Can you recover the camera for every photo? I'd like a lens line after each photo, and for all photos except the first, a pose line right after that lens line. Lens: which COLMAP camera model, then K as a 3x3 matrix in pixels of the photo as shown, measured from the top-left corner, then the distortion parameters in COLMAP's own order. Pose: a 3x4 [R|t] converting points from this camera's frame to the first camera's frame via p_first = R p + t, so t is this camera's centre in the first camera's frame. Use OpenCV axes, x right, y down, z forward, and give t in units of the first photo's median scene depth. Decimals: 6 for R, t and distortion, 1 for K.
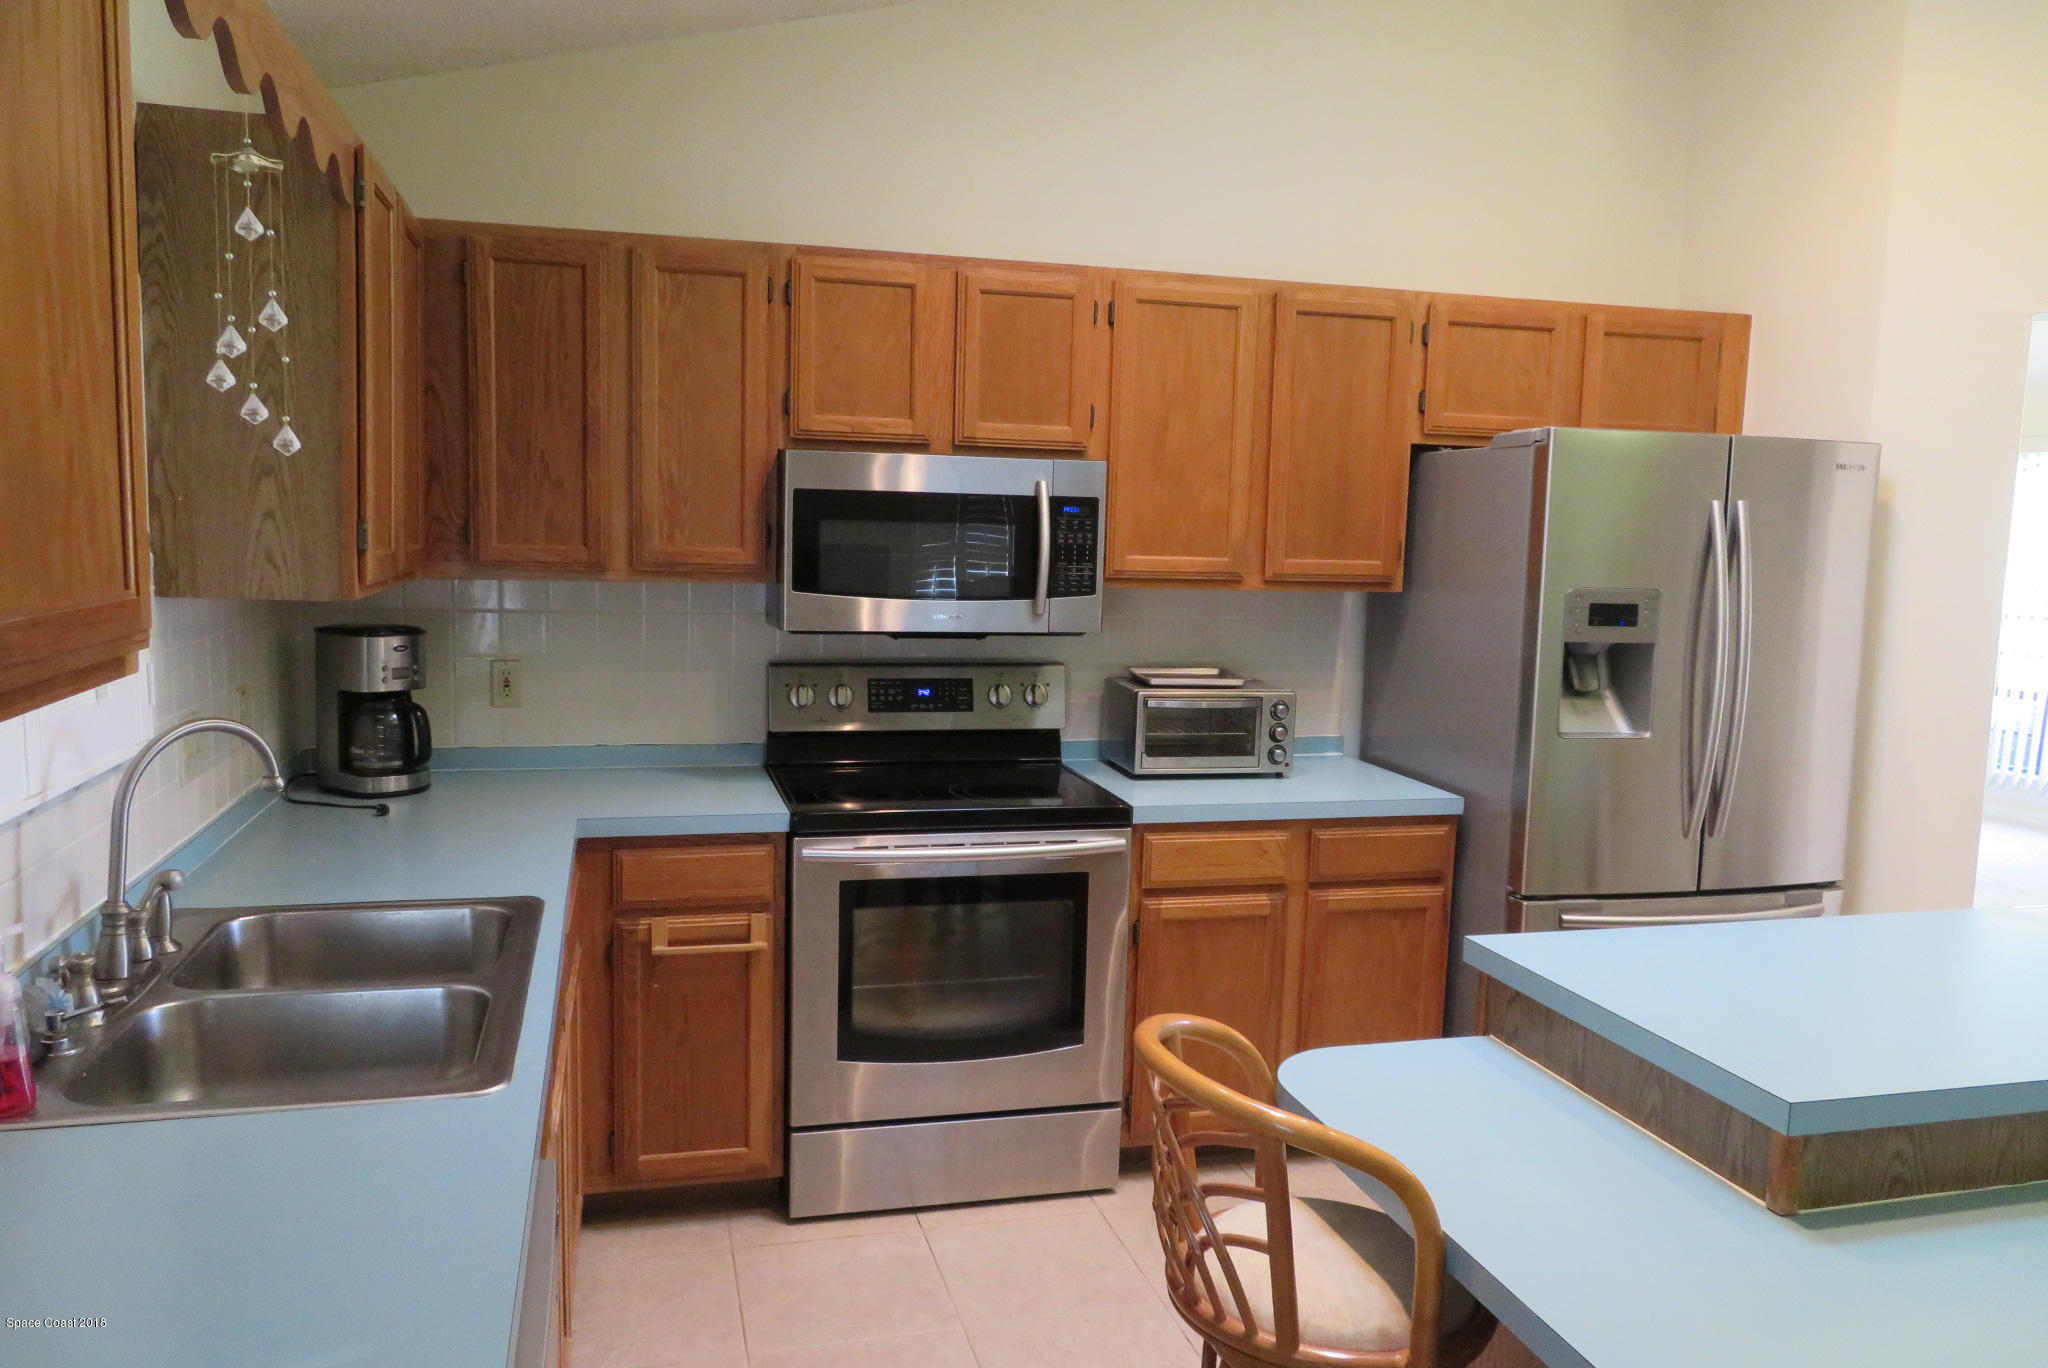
lens RADIAL K [[1469.8, 0, 1024.3], [0, 1469.8, 678.4], [0, 0, 1]] dist [-0.006354, -0.002034]
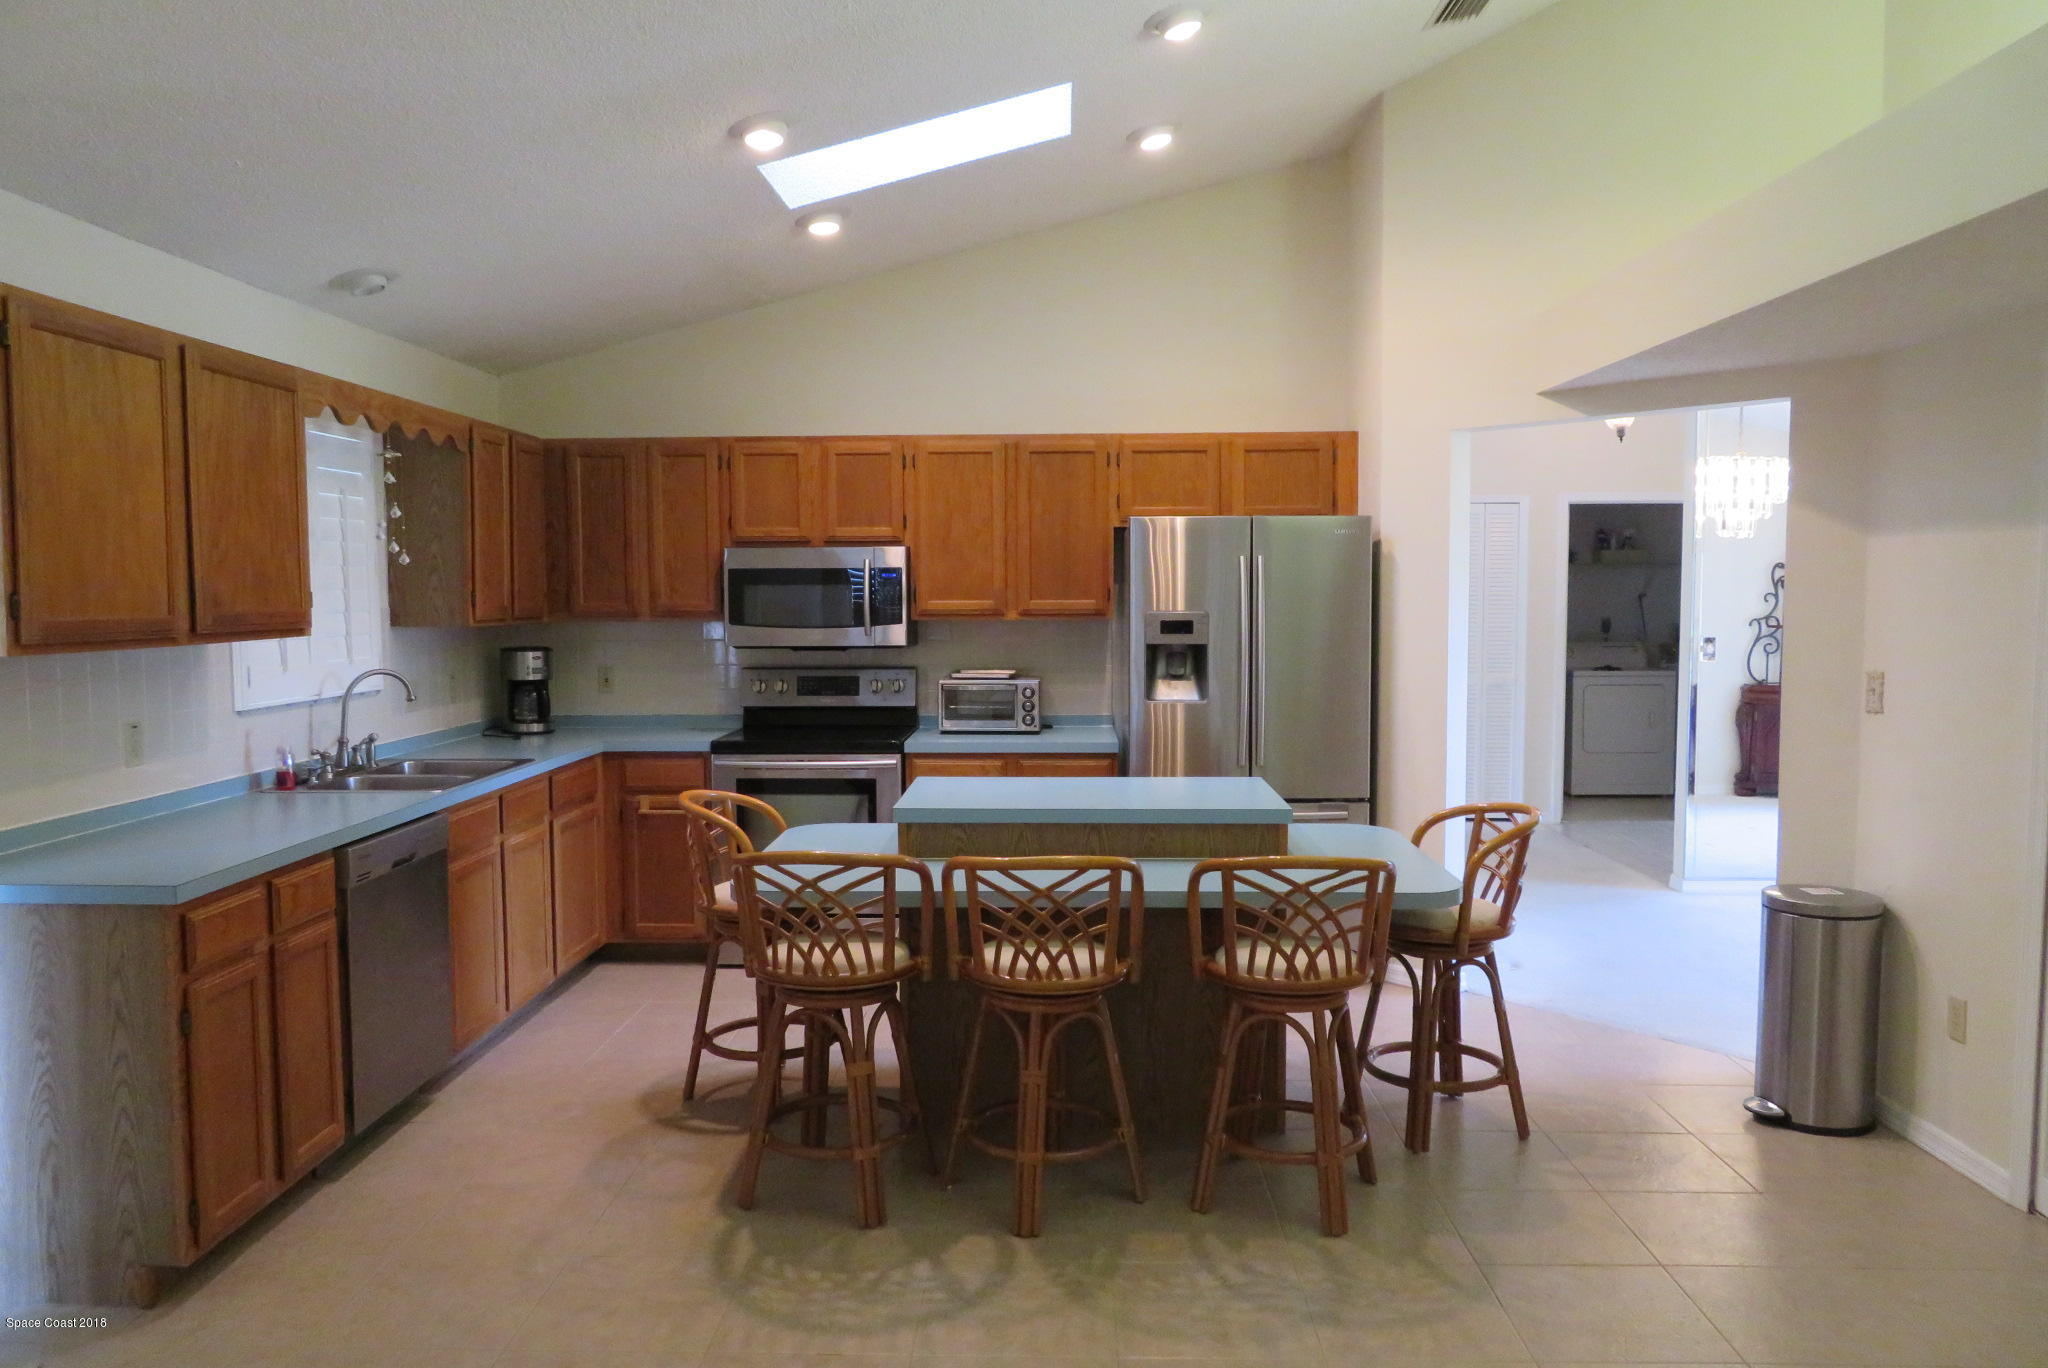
lens RADIAL K [[1467.0, 0, 1029.6], [0, 1467.0, 676.0], [0, 0, 1]] dist [-0.009646, 0.006195]
pose [[0.957654, -0.013167, -0.287621, 0.702469], [-0.001154, 0.998770, -0.049566, 0.091941], [0.287920, 0.047799, 0.956461, -0.616743]]
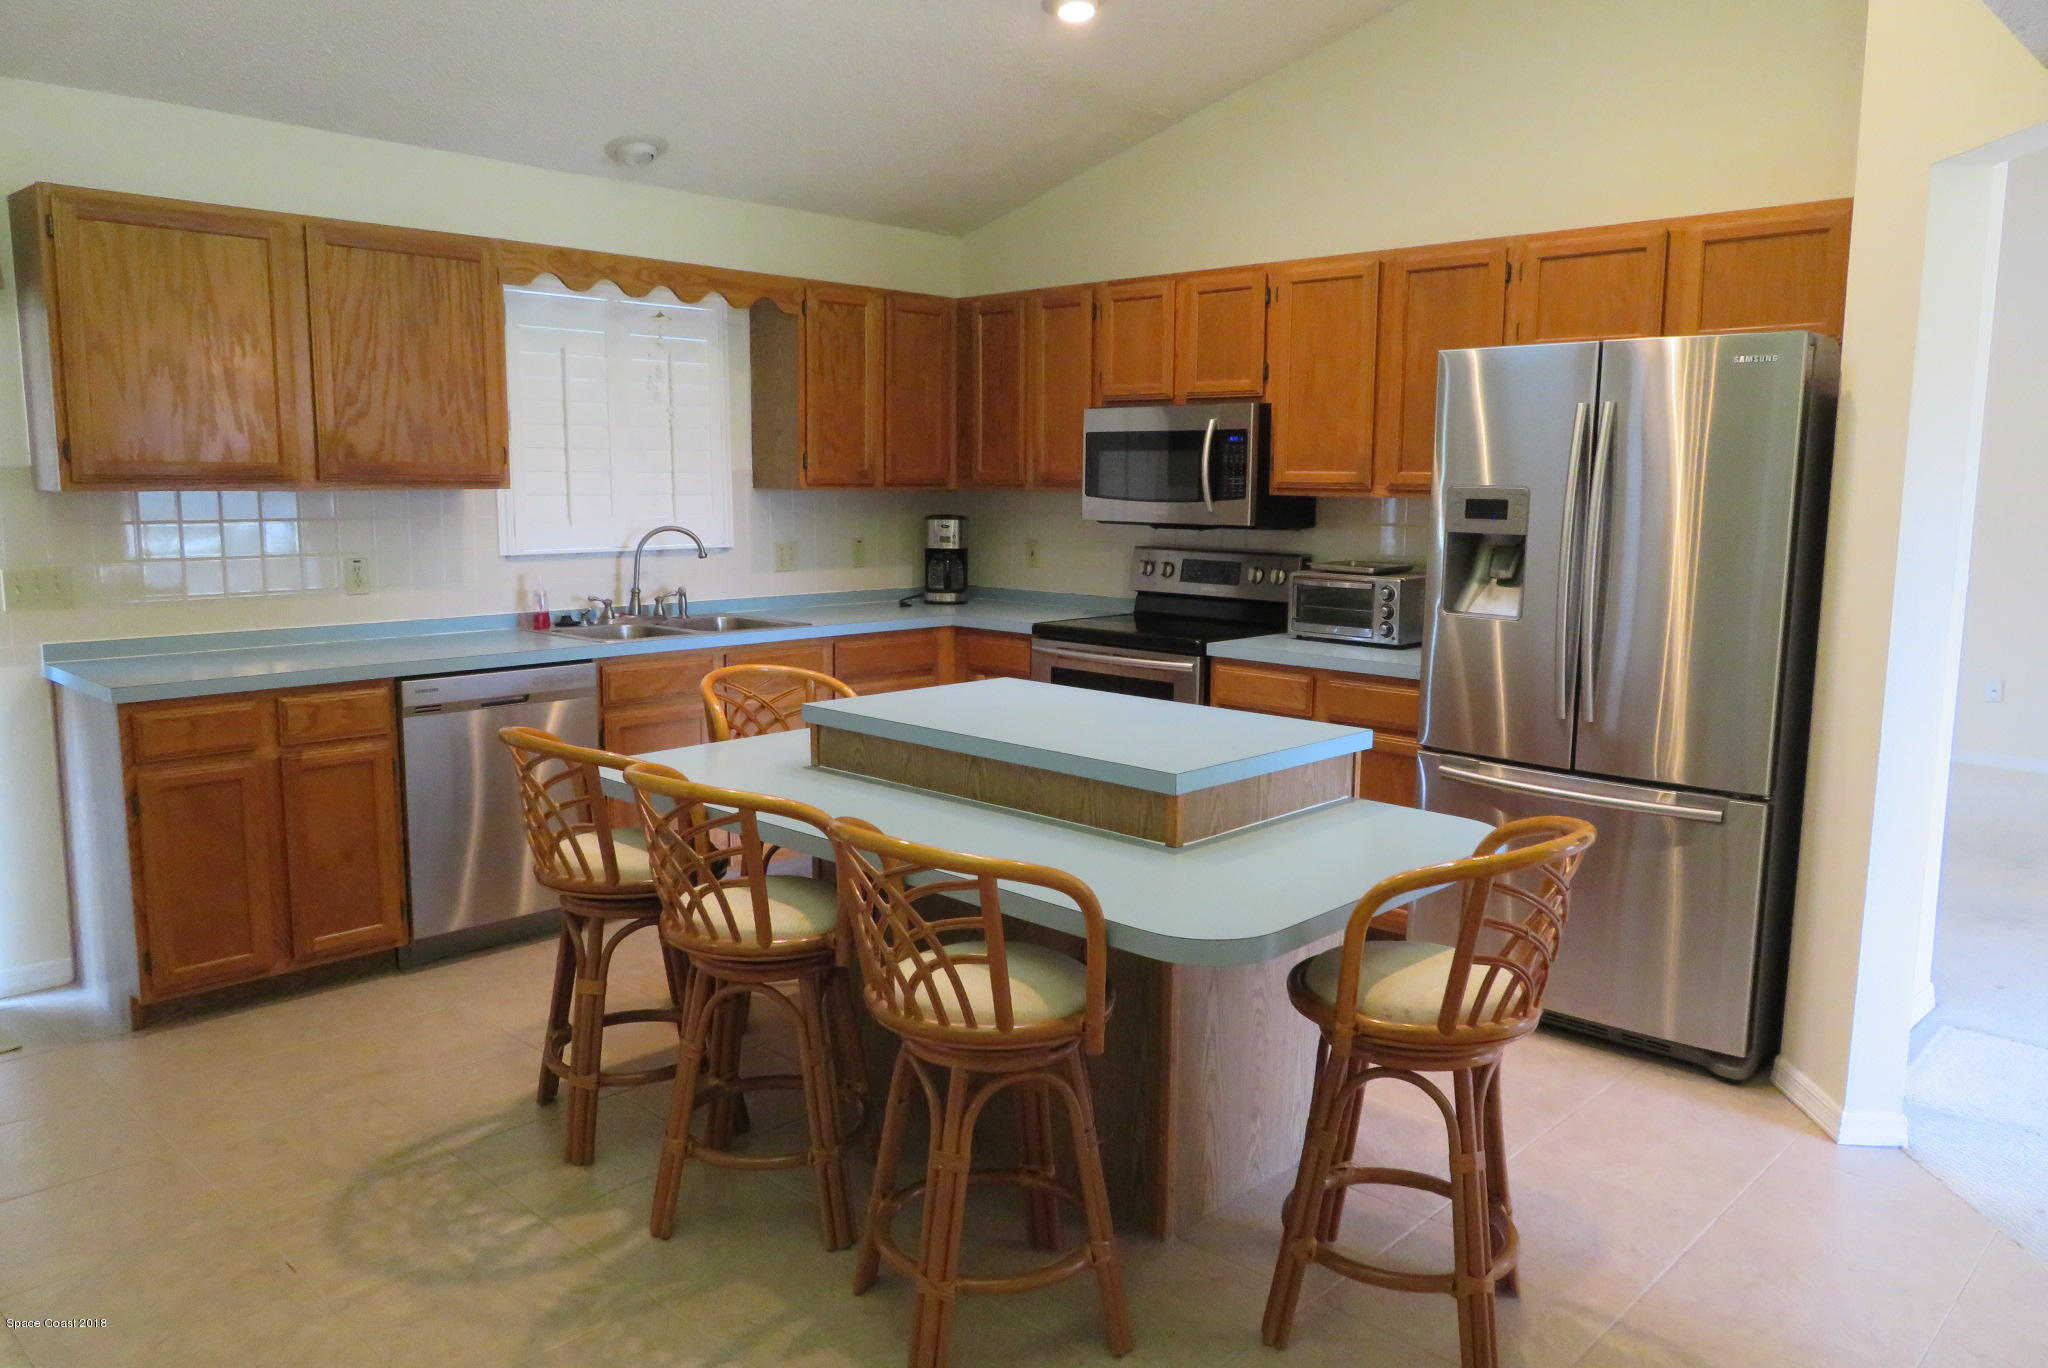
lens RADIAL K [[1469.8, 0, 1024.3], [0, 1469.8, 678.4], [0, 0, 1]] dist [-0.006354, -0.002034]
pose [[0.514514, 0.095842, -0.852109, 1.182149], [-0.085775, 0.994502, 0.060066, 0.049202], [0.853181, 0.042185, 0.519906, 0.096334]]
